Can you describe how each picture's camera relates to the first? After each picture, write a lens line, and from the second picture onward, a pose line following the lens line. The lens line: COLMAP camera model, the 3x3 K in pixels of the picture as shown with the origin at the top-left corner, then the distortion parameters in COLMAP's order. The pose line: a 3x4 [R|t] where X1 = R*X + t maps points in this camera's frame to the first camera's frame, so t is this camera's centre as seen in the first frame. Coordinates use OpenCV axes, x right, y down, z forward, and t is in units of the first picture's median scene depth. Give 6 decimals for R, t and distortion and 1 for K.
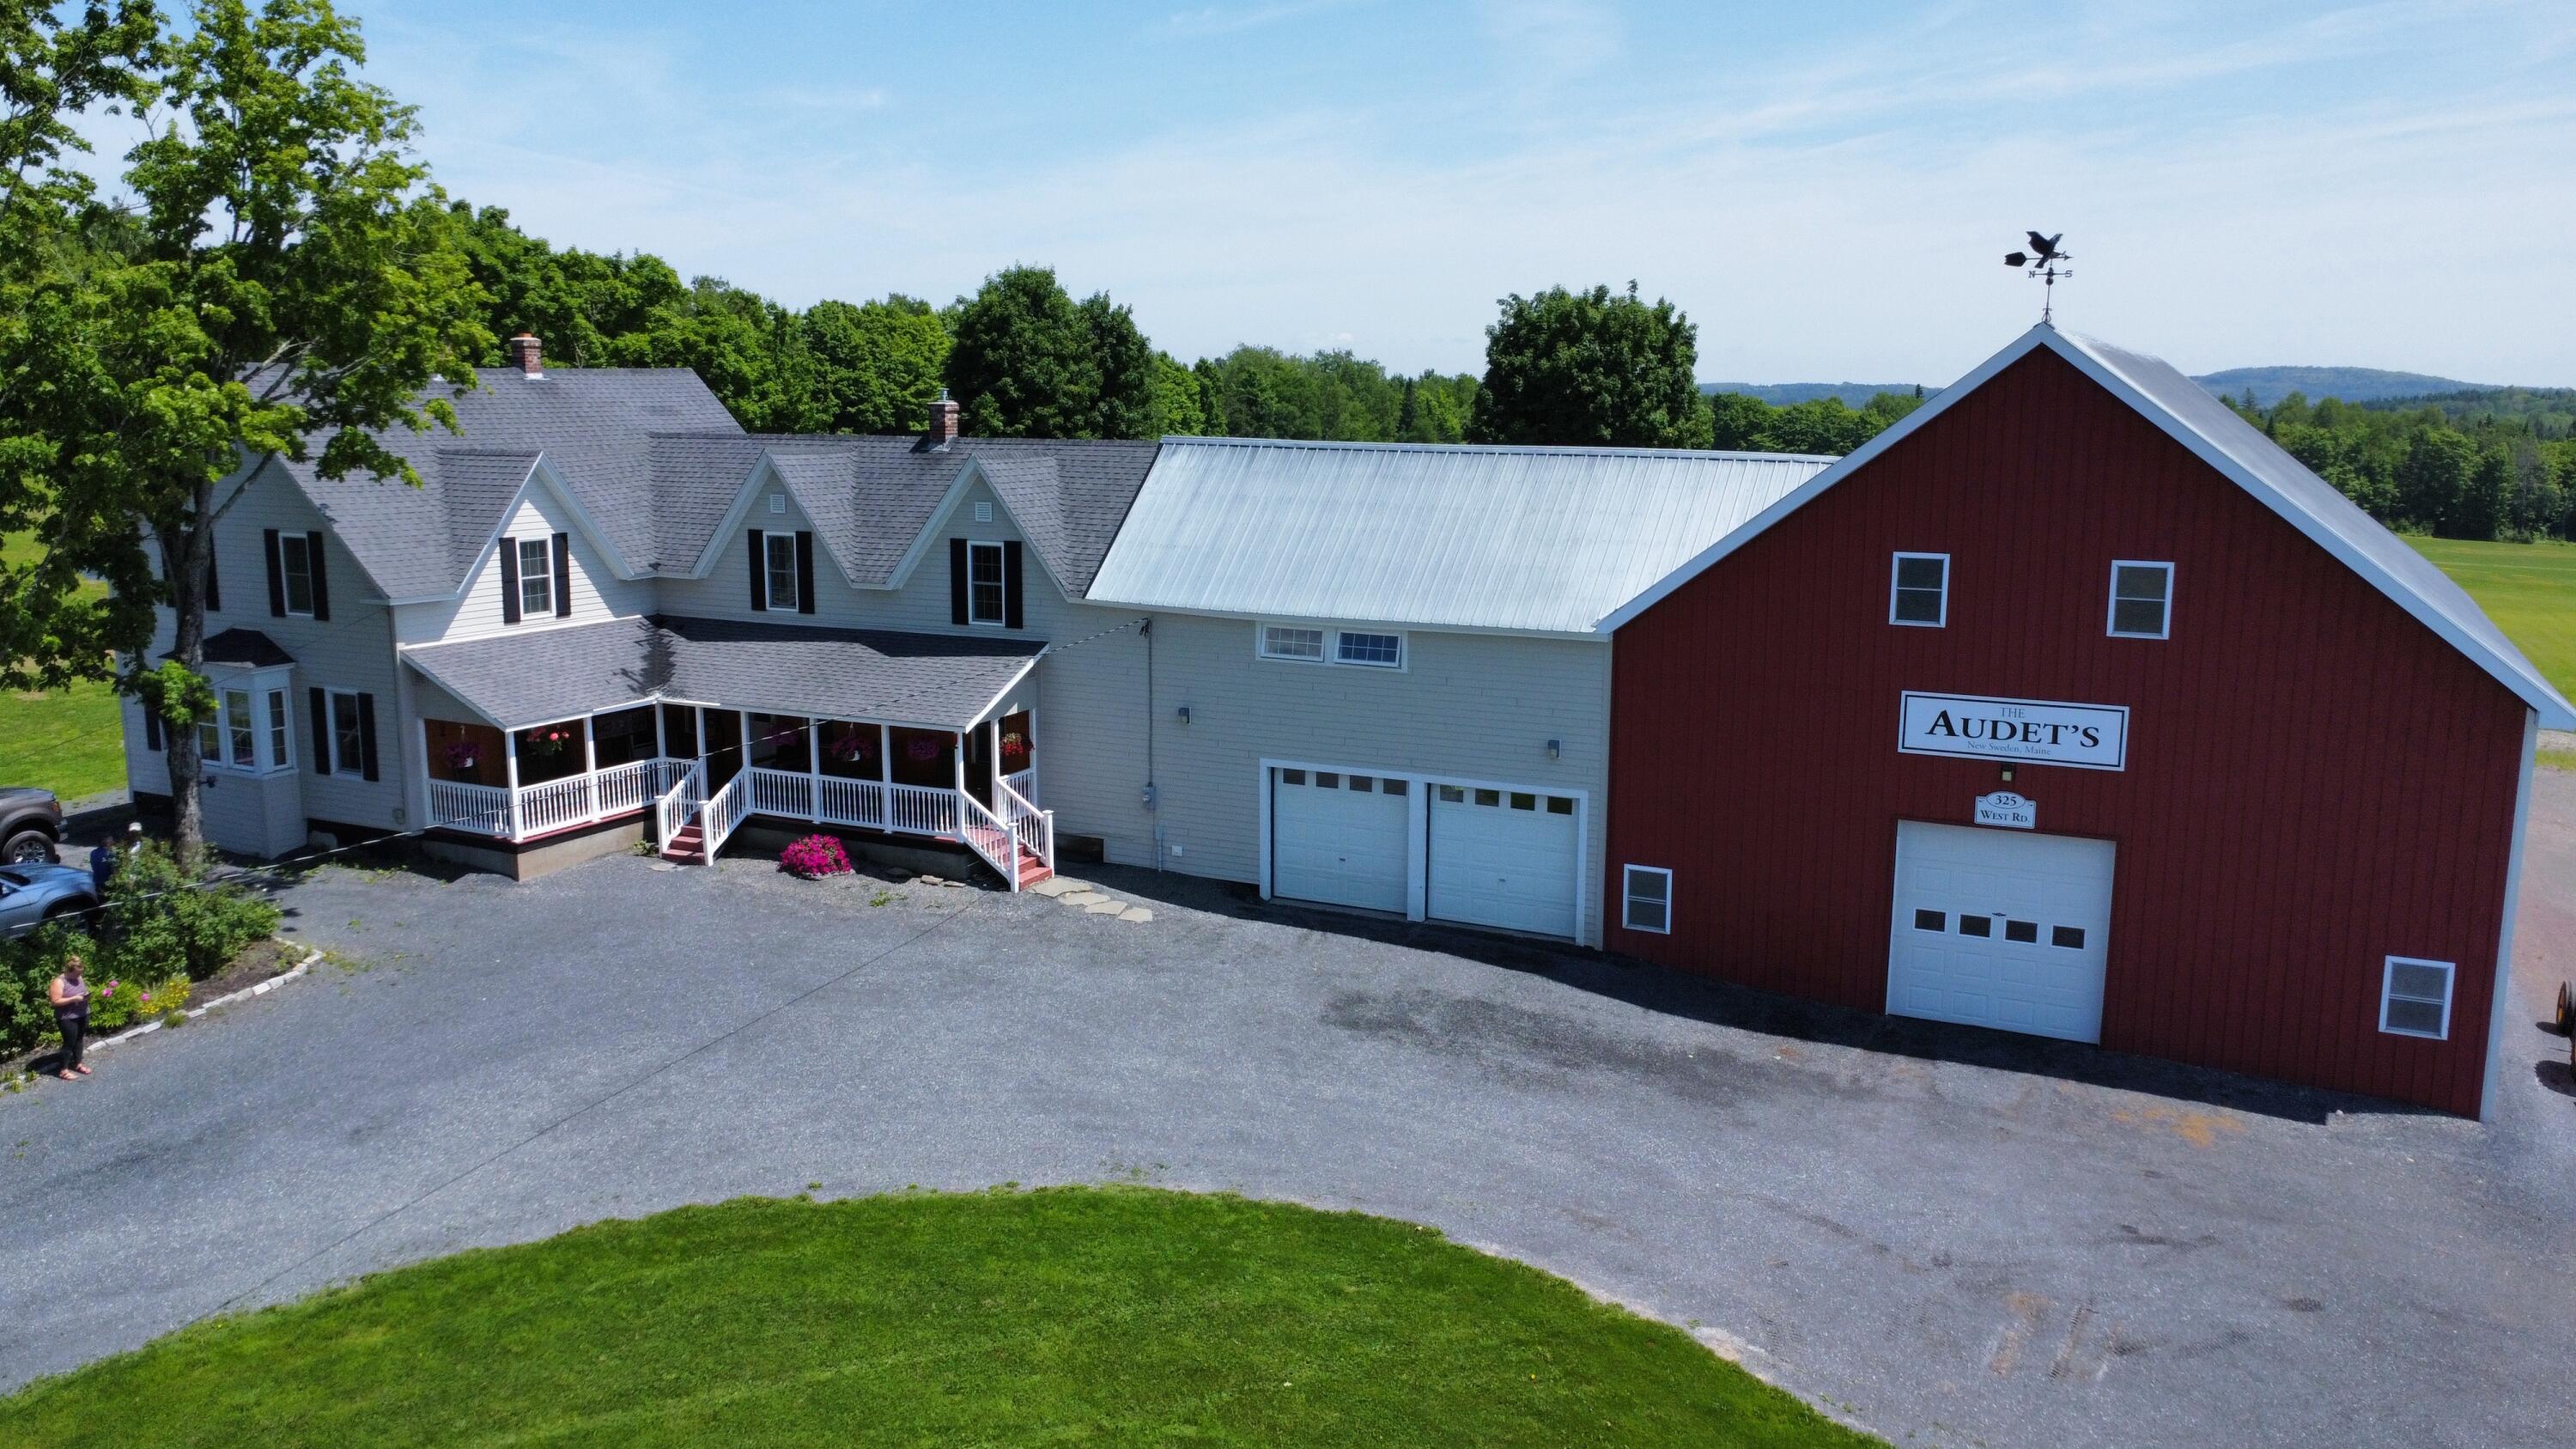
lens RADIAL K [[1913.3, 0, 1277.4], [0, 1913.3, 728.6], [0, 0, 1]] dist [0.011131, 0.002914]
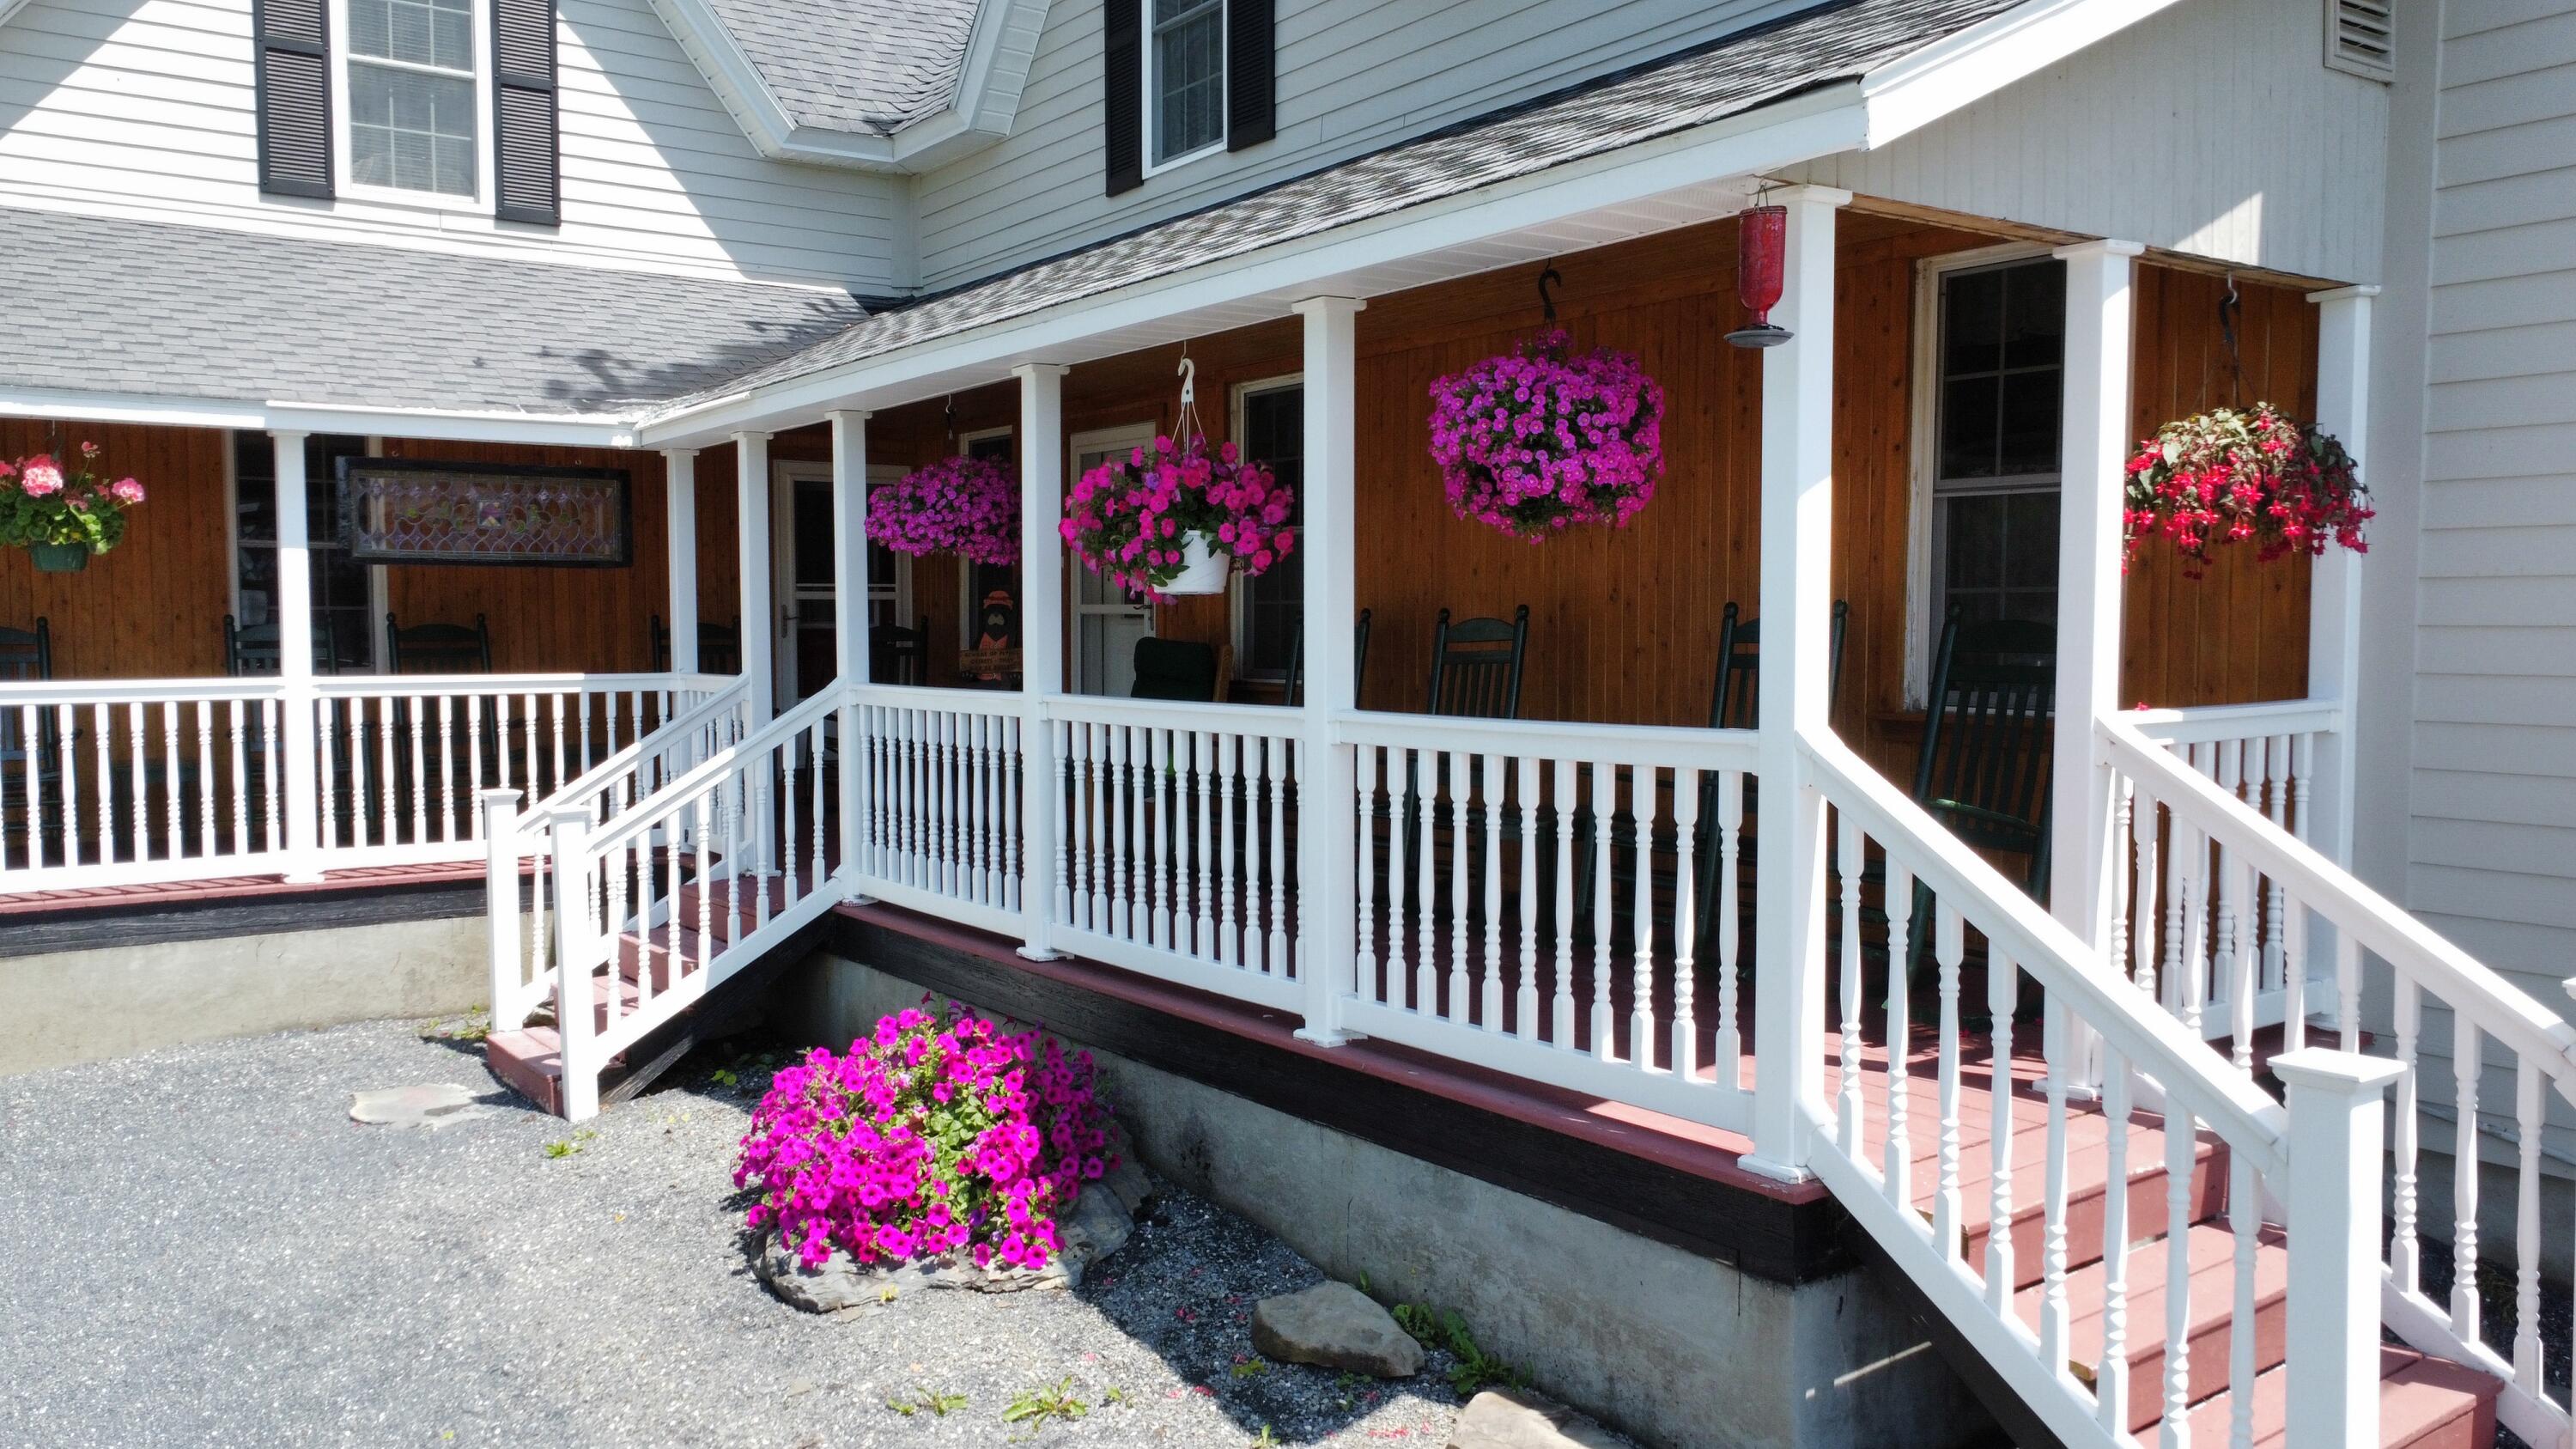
lens RADIAL K [[1913.3, 0, 1285.4], [0, 1913.3, 728.4], [0, 0, 1]] dist [0.011131, 0.002914]
pose [[0.889690, 0.022559, -0.456007, -0.135521], [-0.078053, 0.991590, -0.103230, 0.045356], [0.449844, 0.127436, 0.883969, 0.854440]]
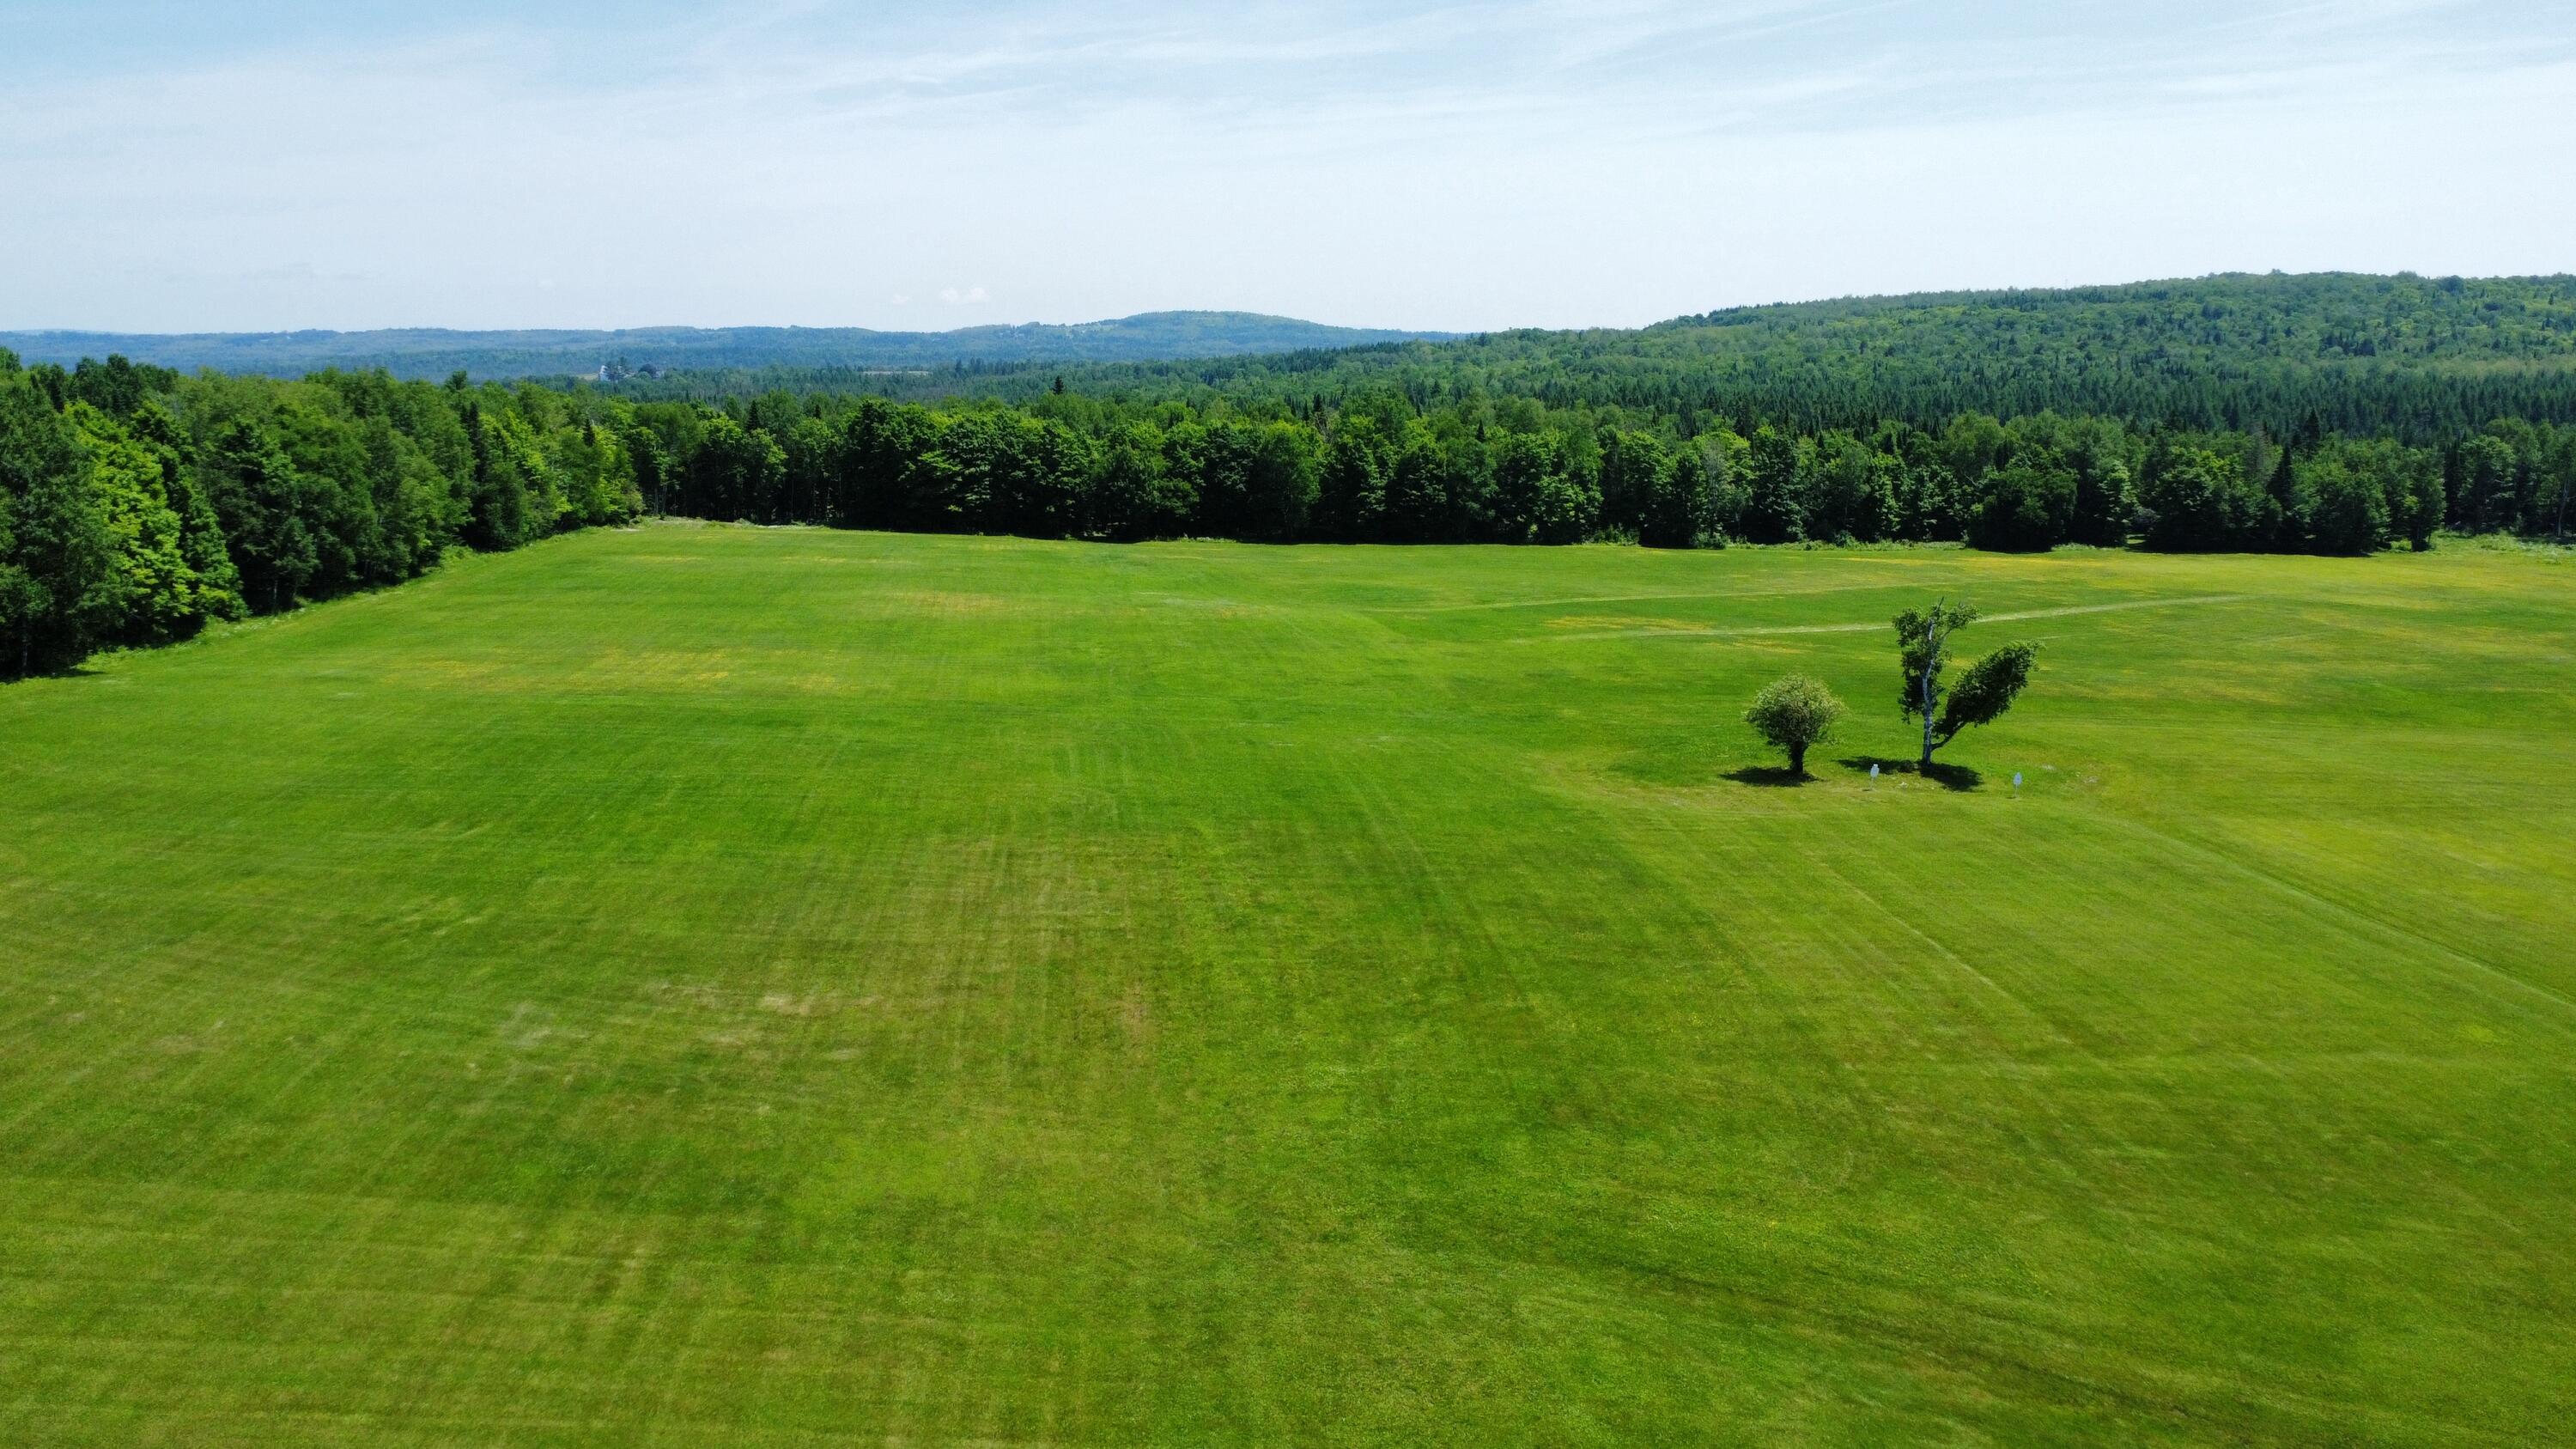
lens RADIAL K [[1913.3, 0, 1280.6], [0, 1913.3, 734.1], [0, 0, 1]] dist [0.011131, 0.002914]
pose [[0.860886, -0.111122, 0.496515, -0.325675], [0.094738, 0.993802, 0.058155, -0.703138], [-0.499900, -0.003026, 0.866078, 2.357518]]
